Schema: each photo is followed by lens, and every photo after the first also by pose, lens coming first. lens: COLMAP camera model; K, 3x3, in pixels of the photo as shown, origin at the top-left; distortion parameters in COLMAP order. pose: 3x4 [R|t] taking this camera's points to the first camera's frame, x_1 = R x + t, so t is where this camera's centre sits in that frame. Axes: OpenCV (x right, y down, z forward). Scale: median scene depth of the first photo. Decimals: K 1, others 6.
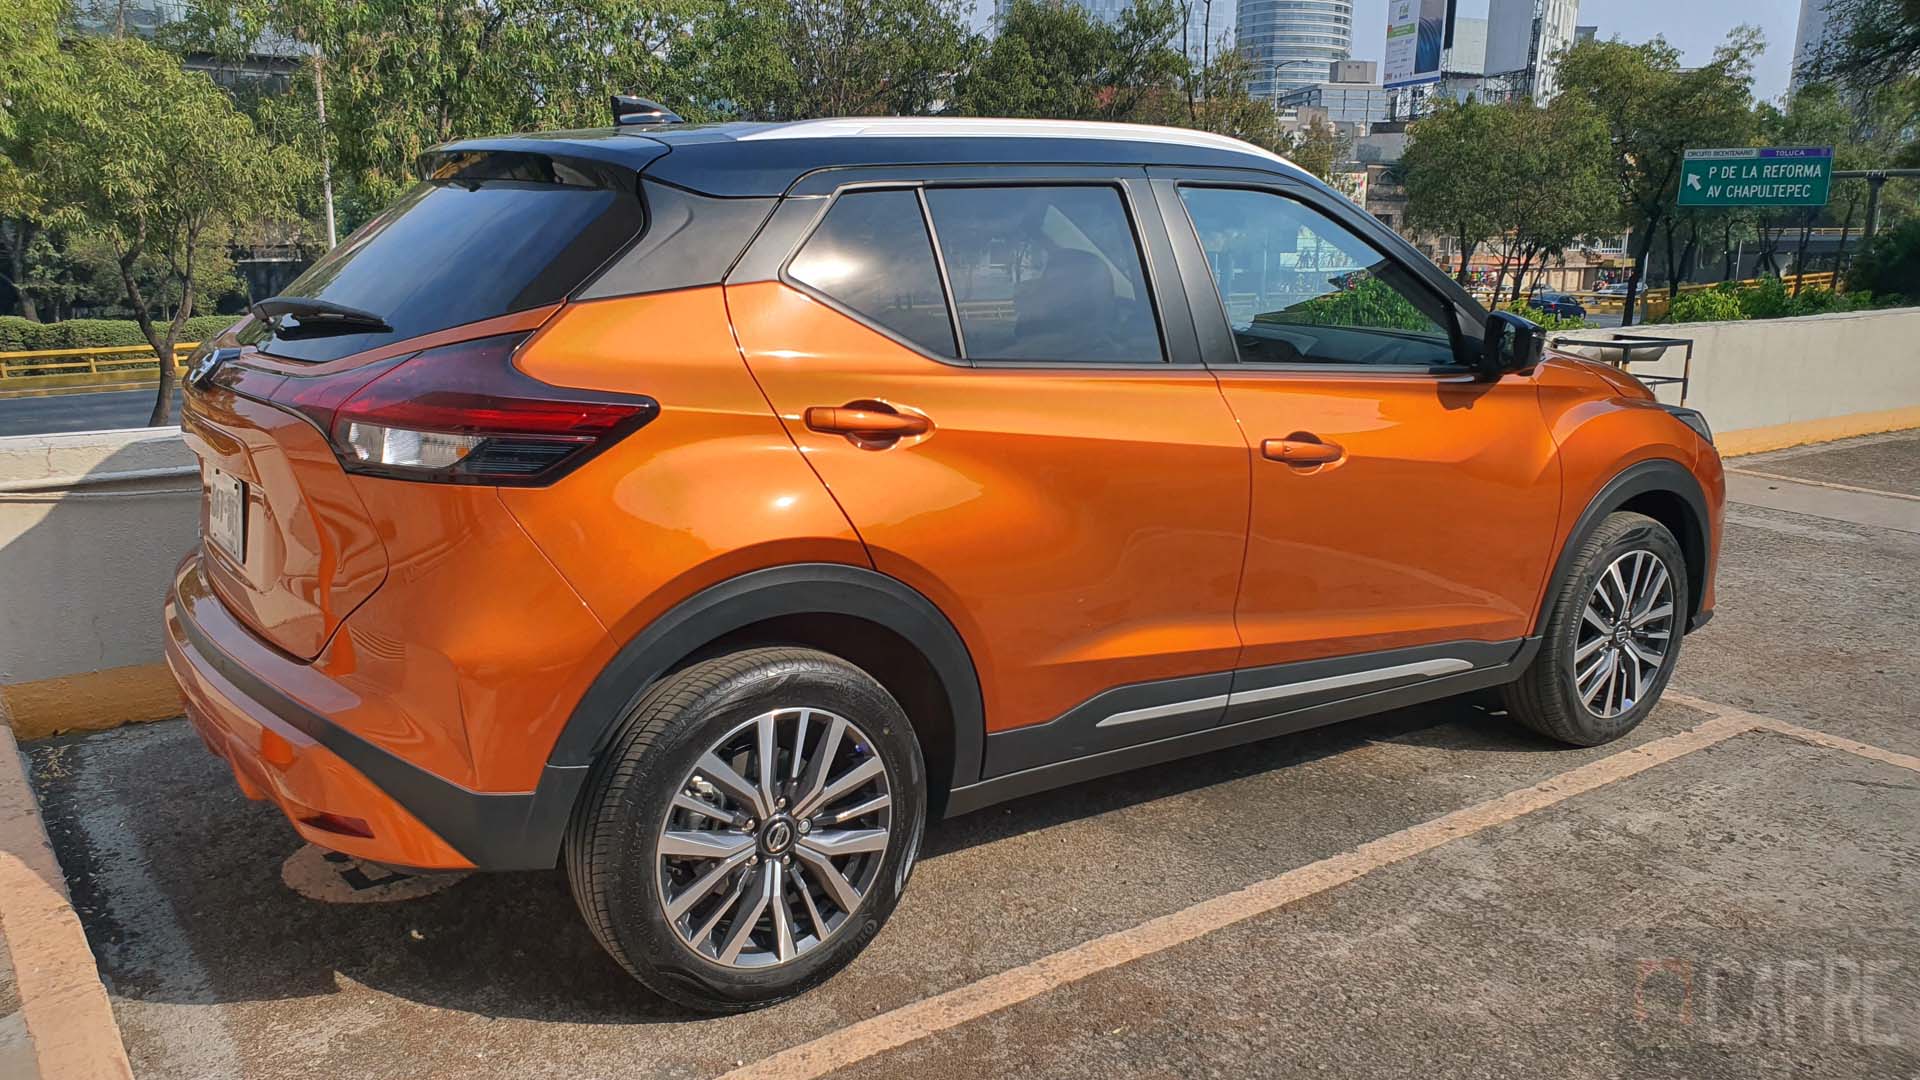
lens RADIAL K [[1526.6, 0, 960.0], [0, 1526.6, 540.0], [0, 0, 1]] dist [0.094653, -0.282006]
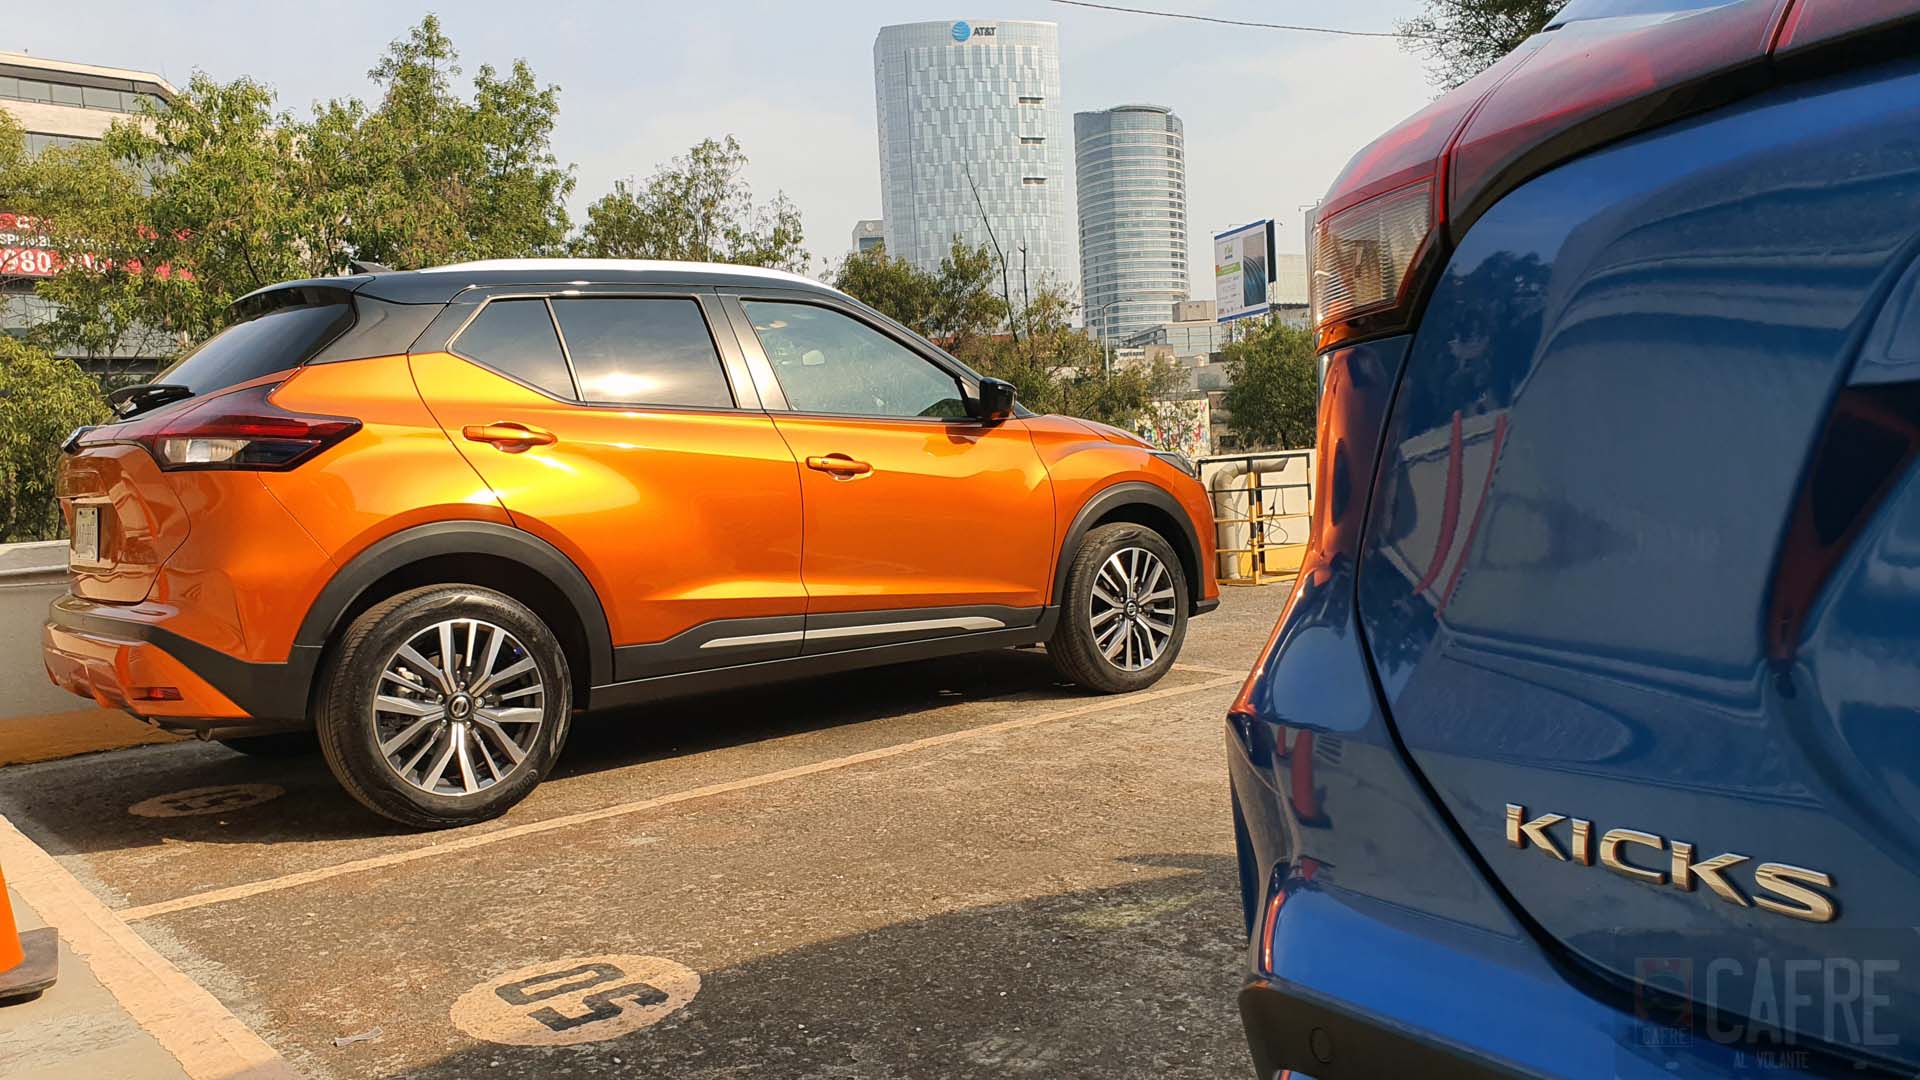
lens RADIAL K [[1526.6, 0, 960.0], [0, 1526.6, 540.0], [0, 0, 1]] dist [0.094653, -0.282006]
pose [[0.993842, -0.078296, 0.078402, 0.258476], [0.089823, 0.983612, -0.156329, 0.303194], [-0.064877, 0.162409, 0.984588, -0.541909]]
